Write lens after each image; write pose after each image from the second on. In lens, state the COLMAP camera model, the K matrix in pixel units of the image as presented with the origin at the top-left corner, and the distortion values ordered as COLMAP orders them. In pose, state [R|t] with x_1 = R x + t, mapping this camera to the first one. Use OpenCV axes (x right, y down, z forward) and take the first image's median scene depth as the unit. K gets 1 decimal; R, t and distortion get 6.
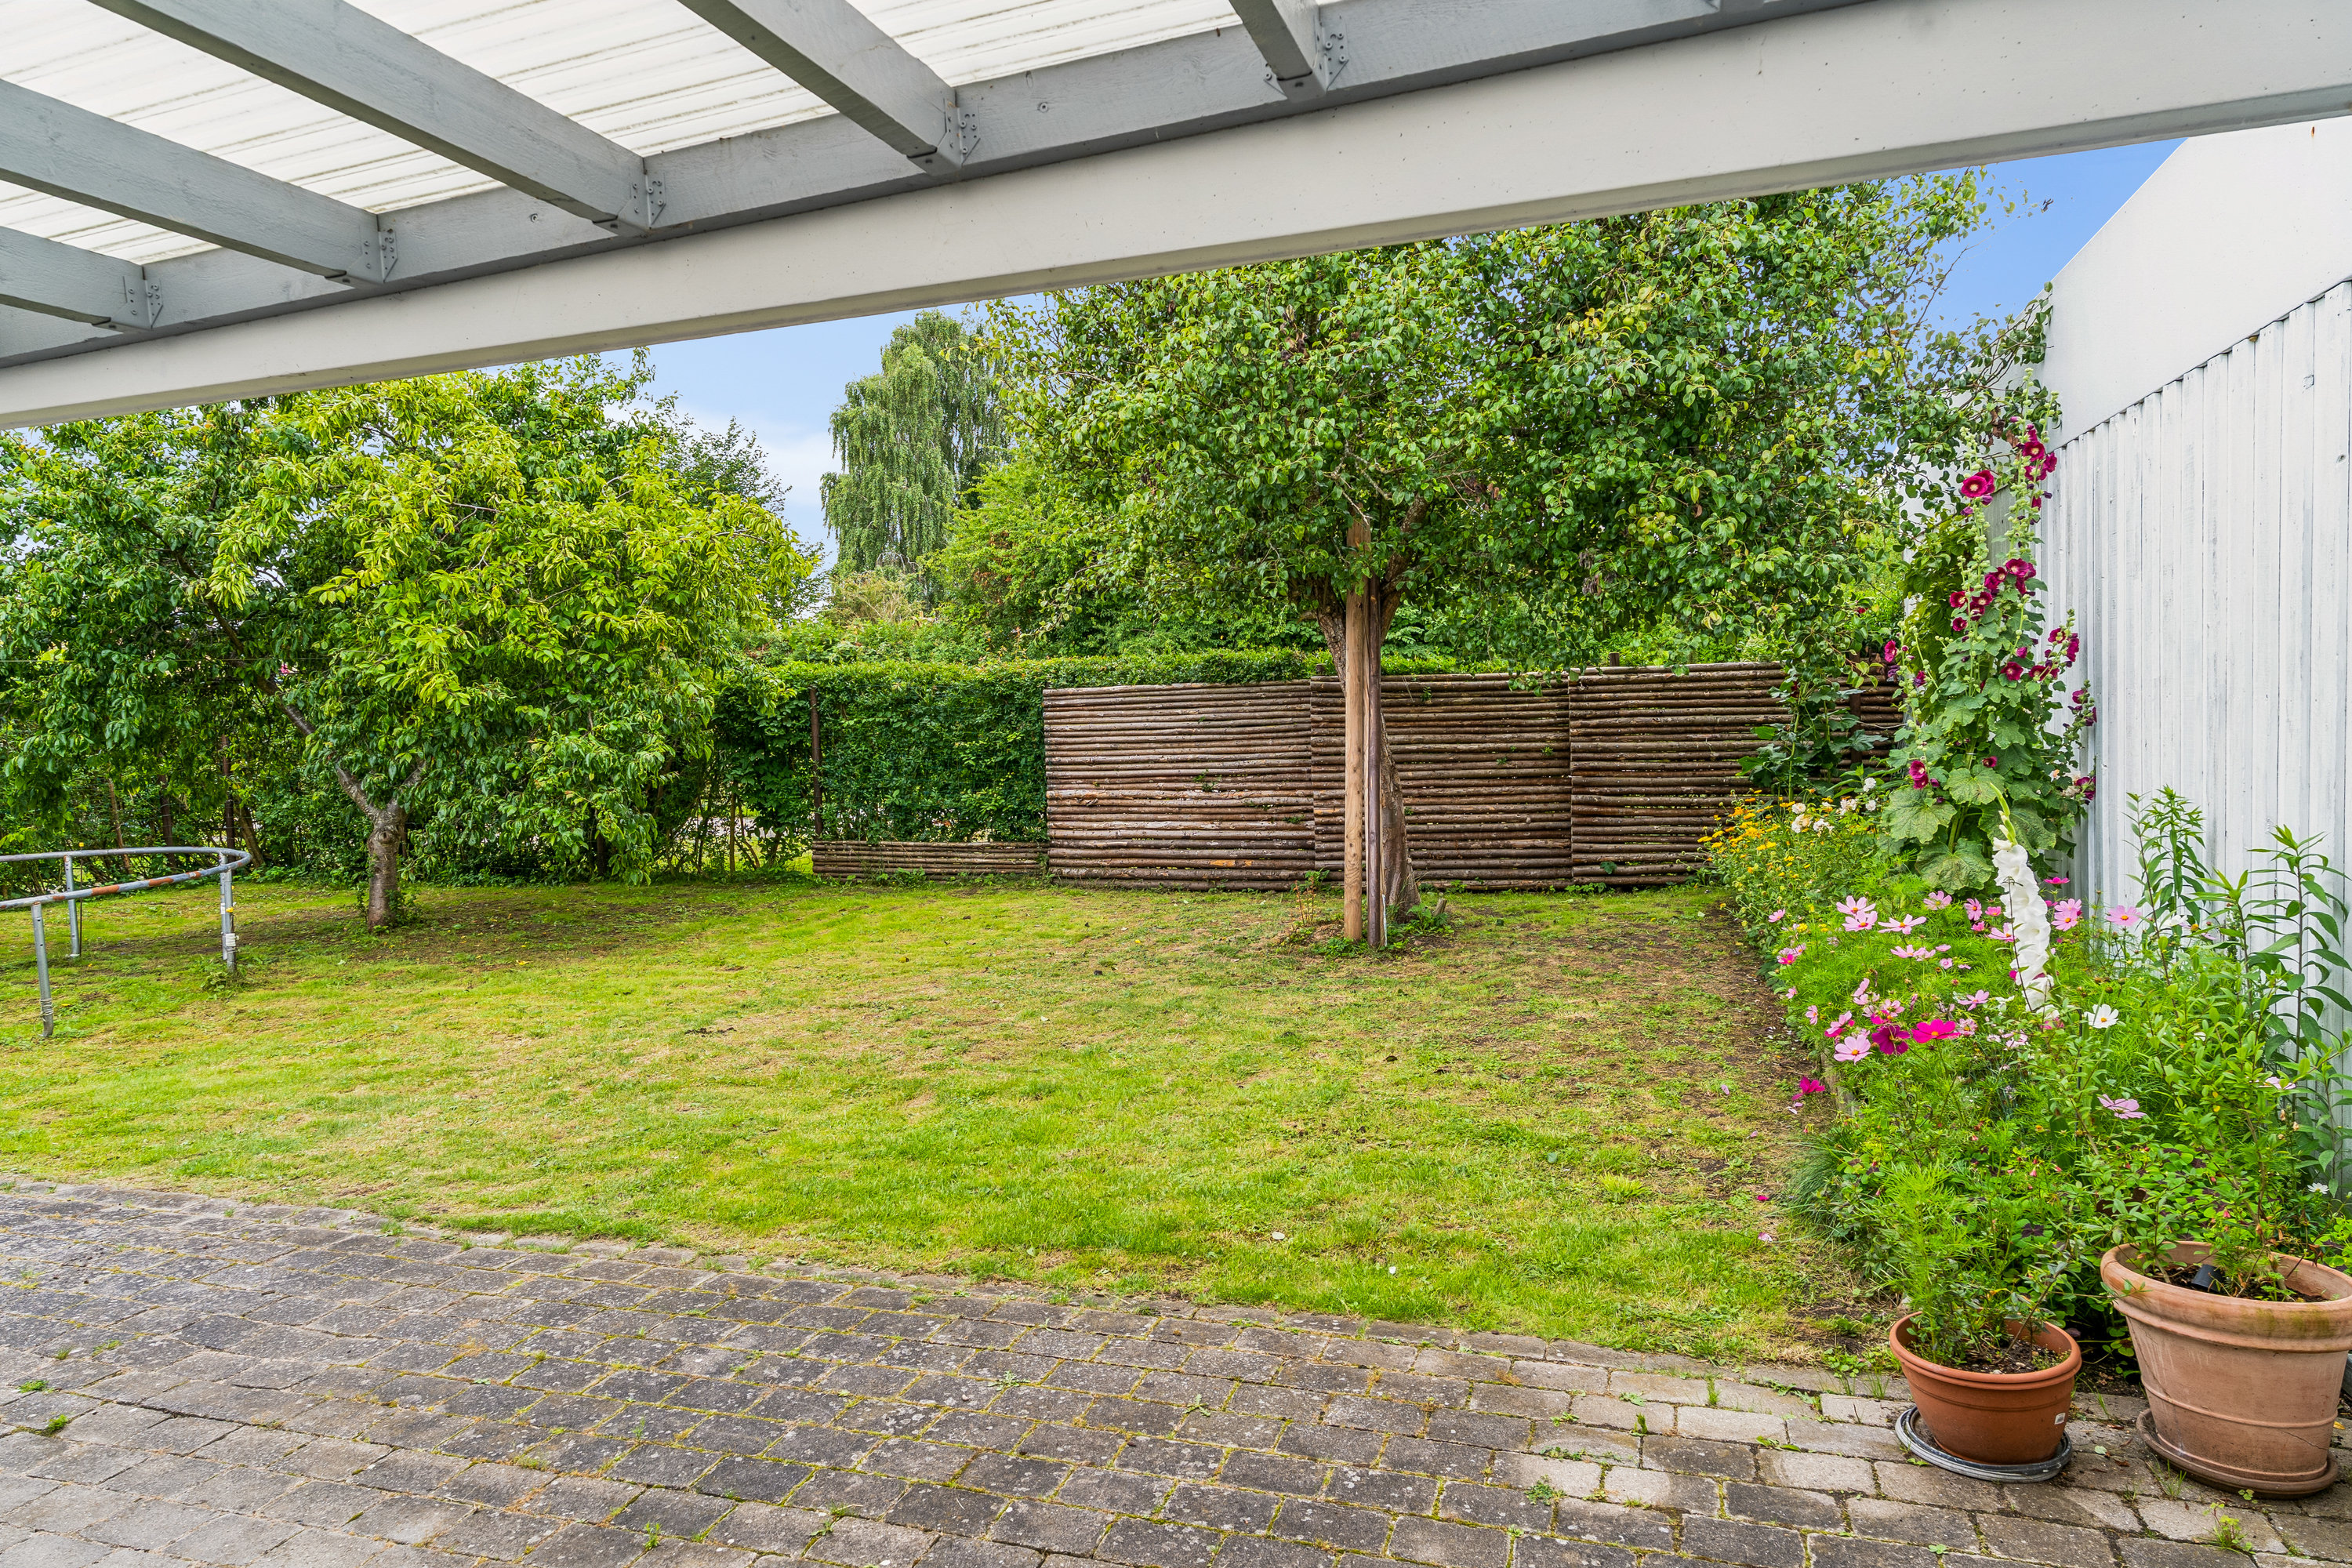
lens RADIAL K [[1442.9, 0, 1176.0], [0, 1442.9, 784.0], [0, 0, 1]] dist [0.000624, 0.000429]
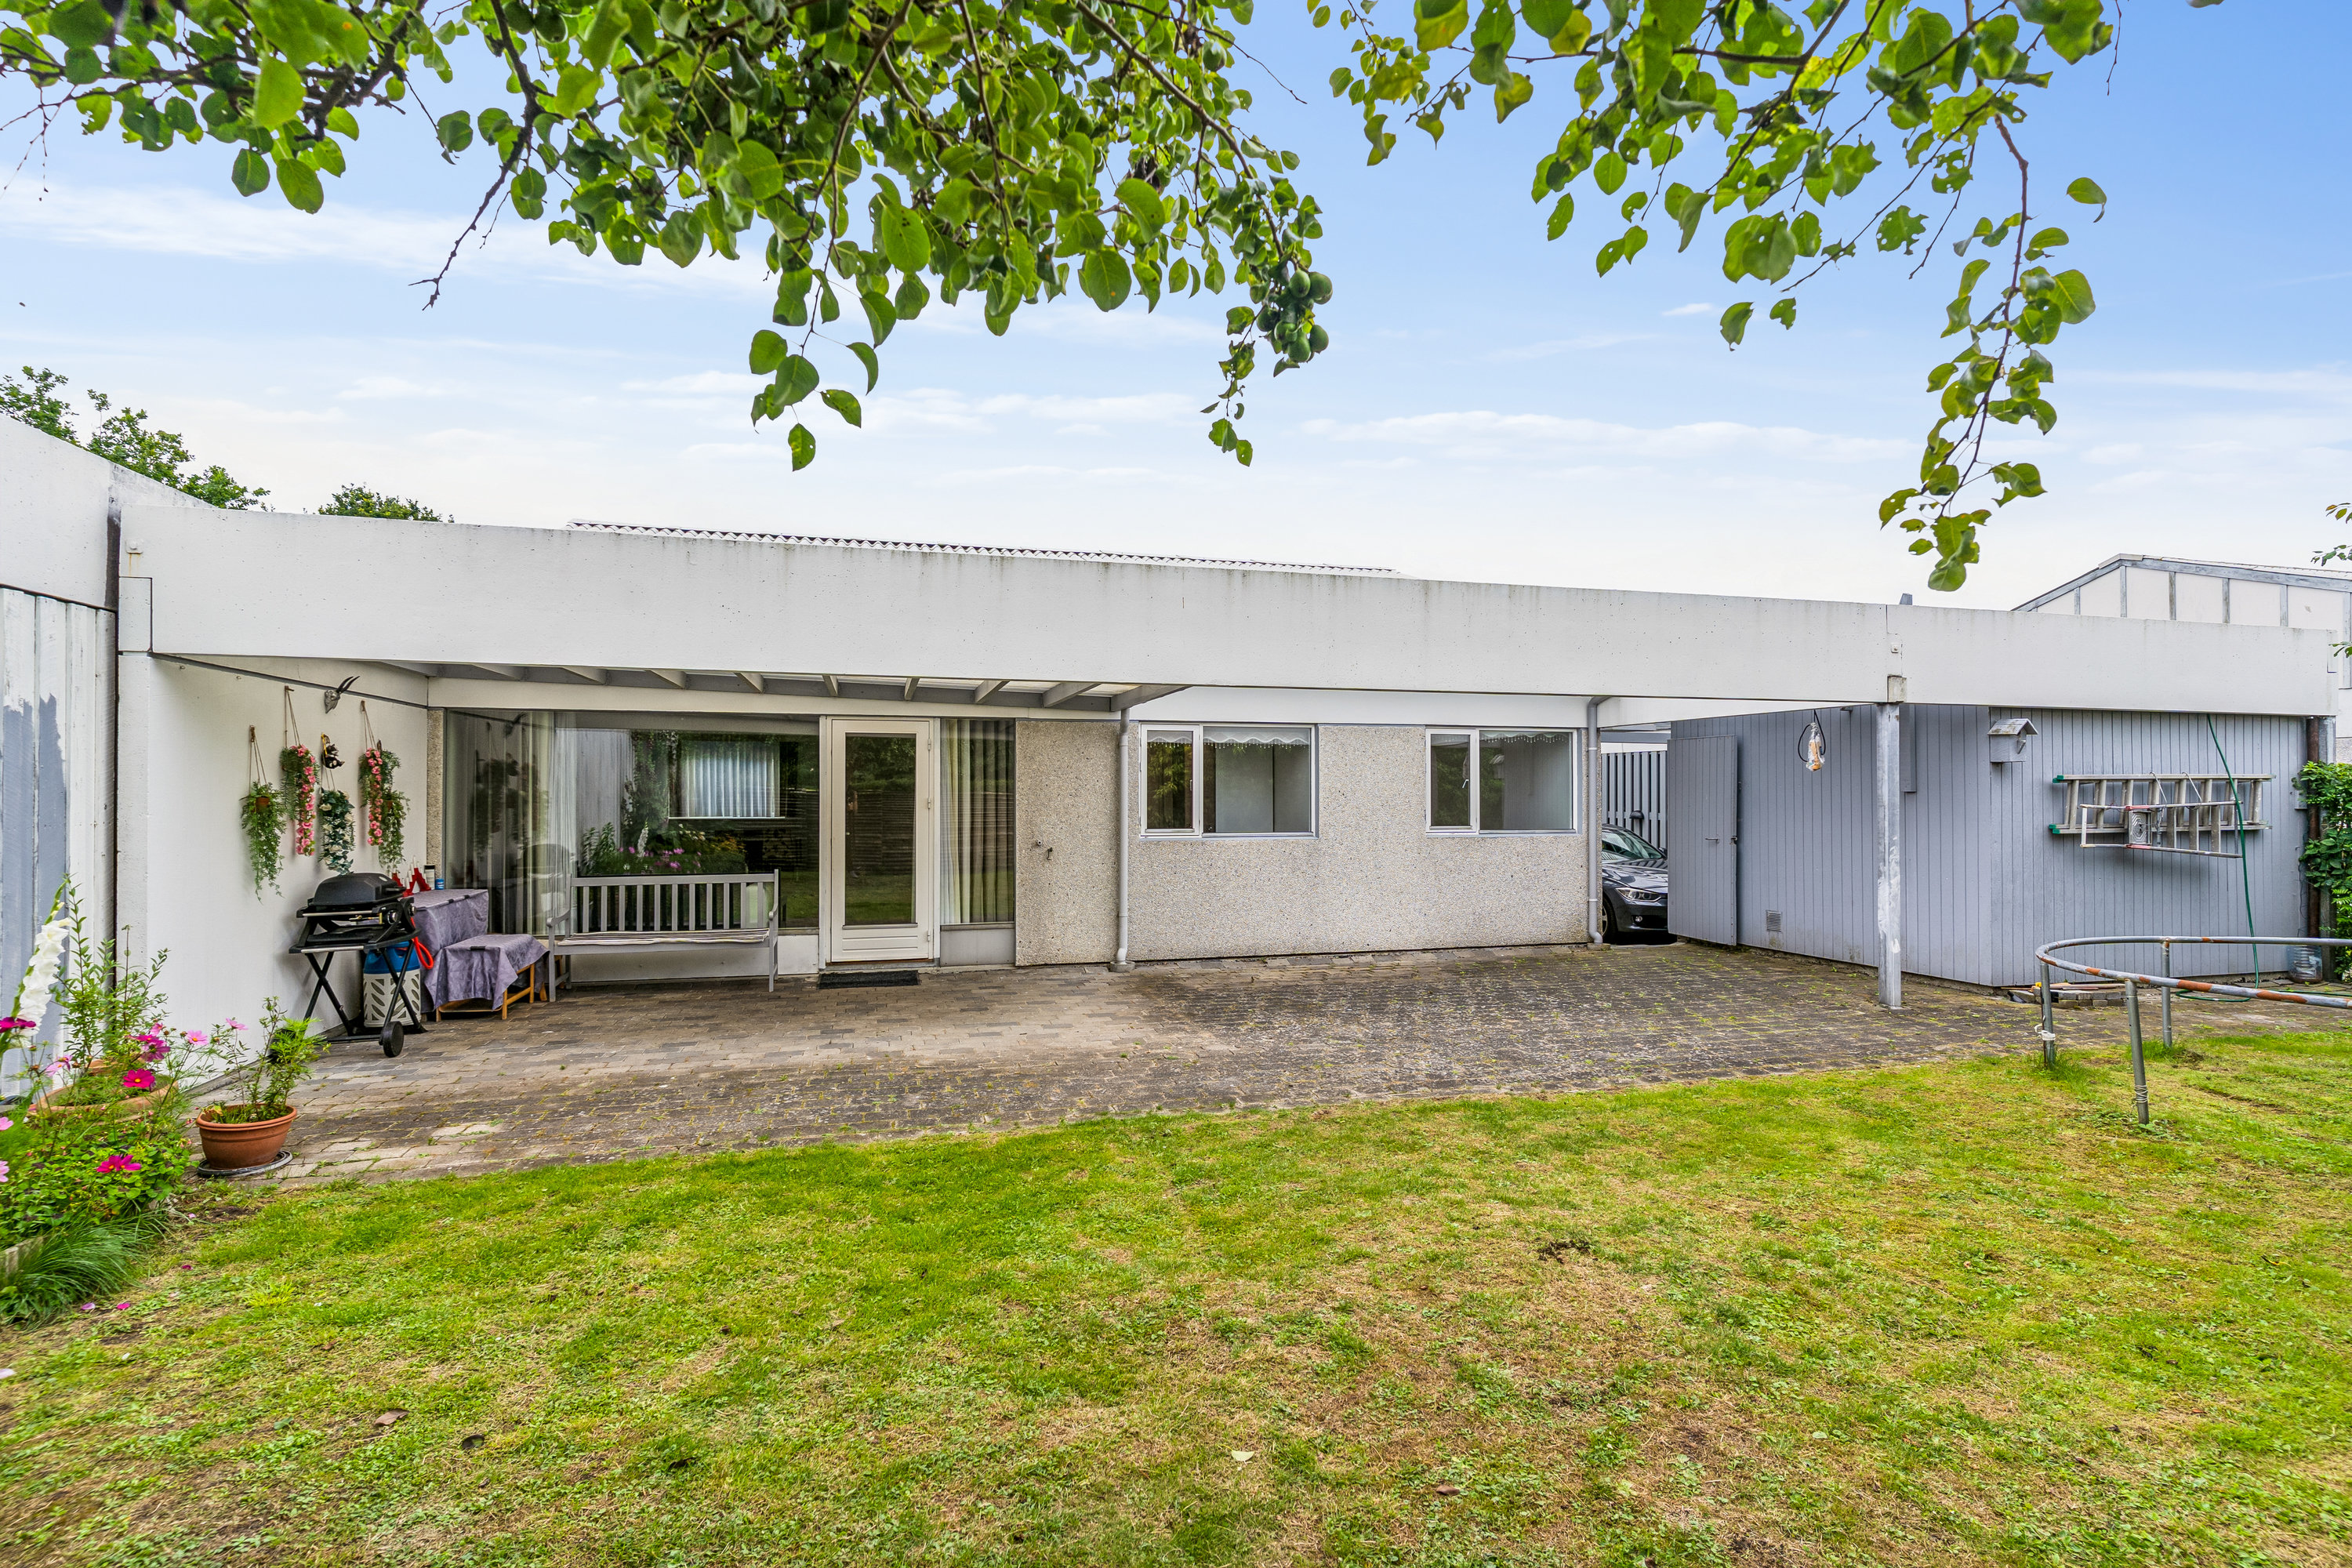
lens RADIAL K [[1140.3, 0, 1176.0], [0, 1140.3, 784.0], [0, 0, 1]] dist [0.001260, 0.000057]
pose [[-0.834596, 0.030784, -0.550001, 0.088259], [-0.006180, 0.997851, 0.065229, -0.059392], [0.550827, 0.057838, -0.832613, 0.848082]]
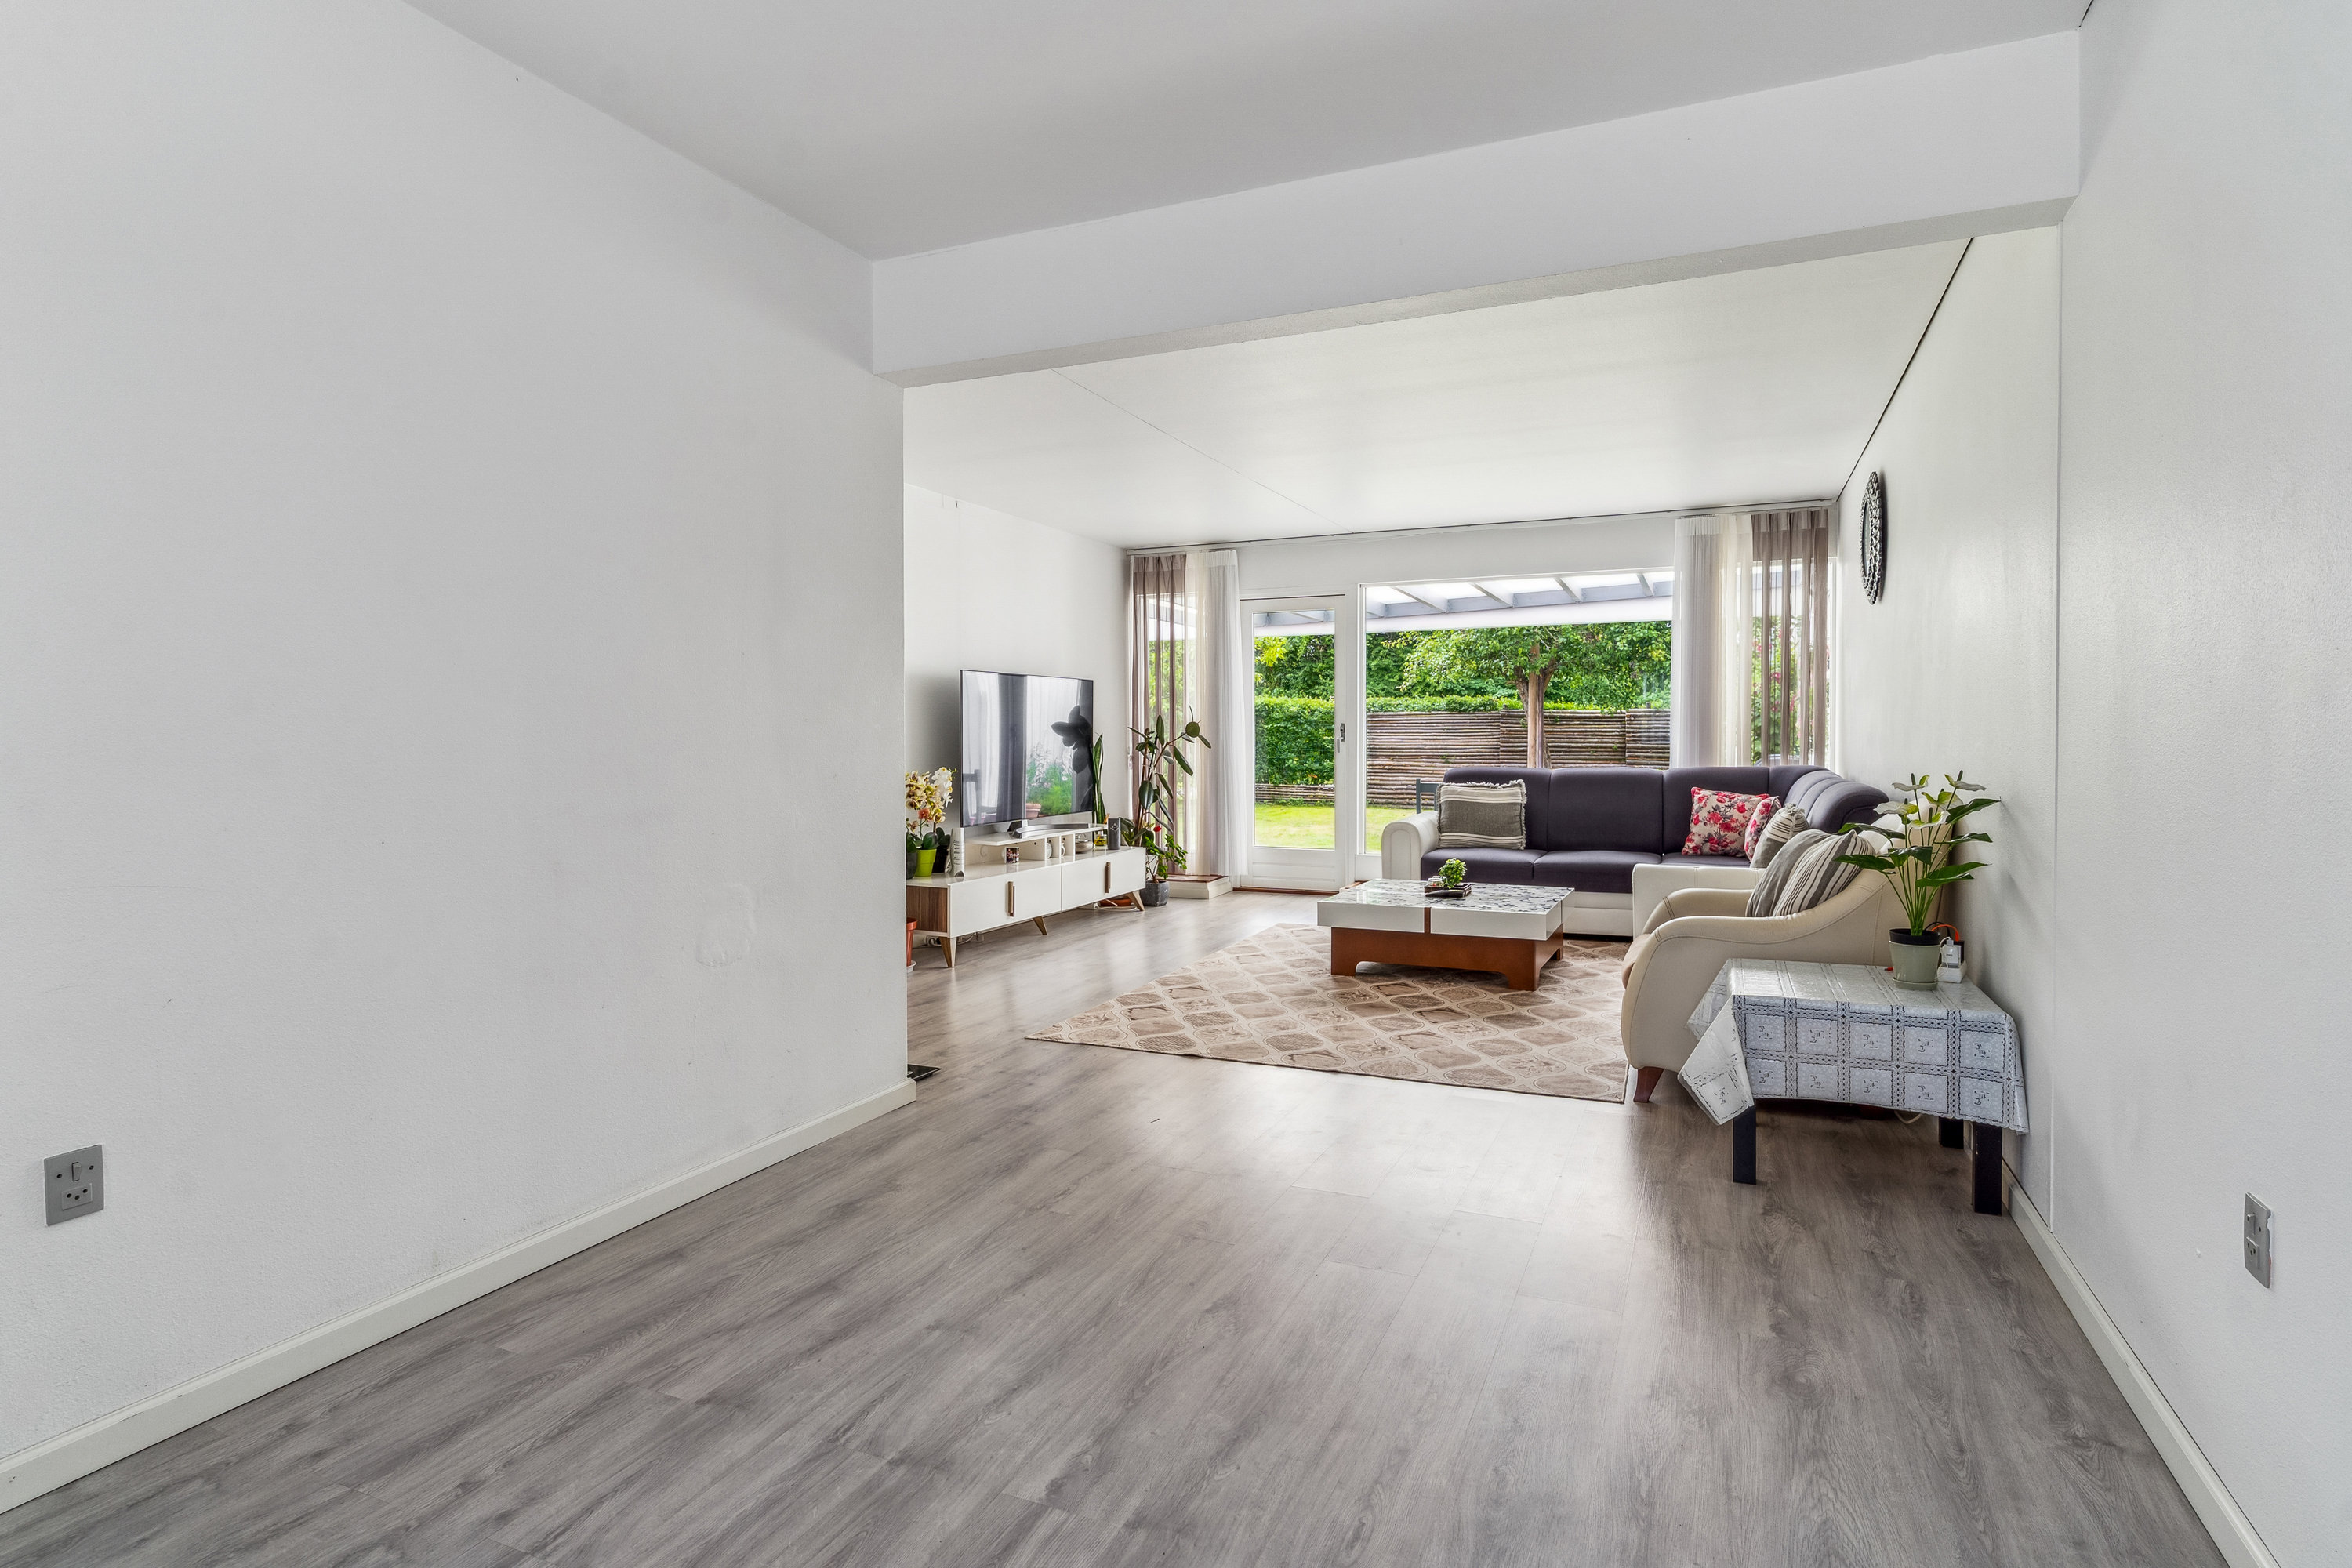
lens RADIAL K [[1230.5, 0, 1176.0], [0, 1230.5, 784.0], [0, 0, 1]] dist [0.000464, -0.000064]
pose [[0.995535, 0.036157, -0.087193, -0.230517], [-0.038280, 0.999007, -0.022806, 0.098034], [0.086281, 0.026042, 0.995930, -0.879832]]
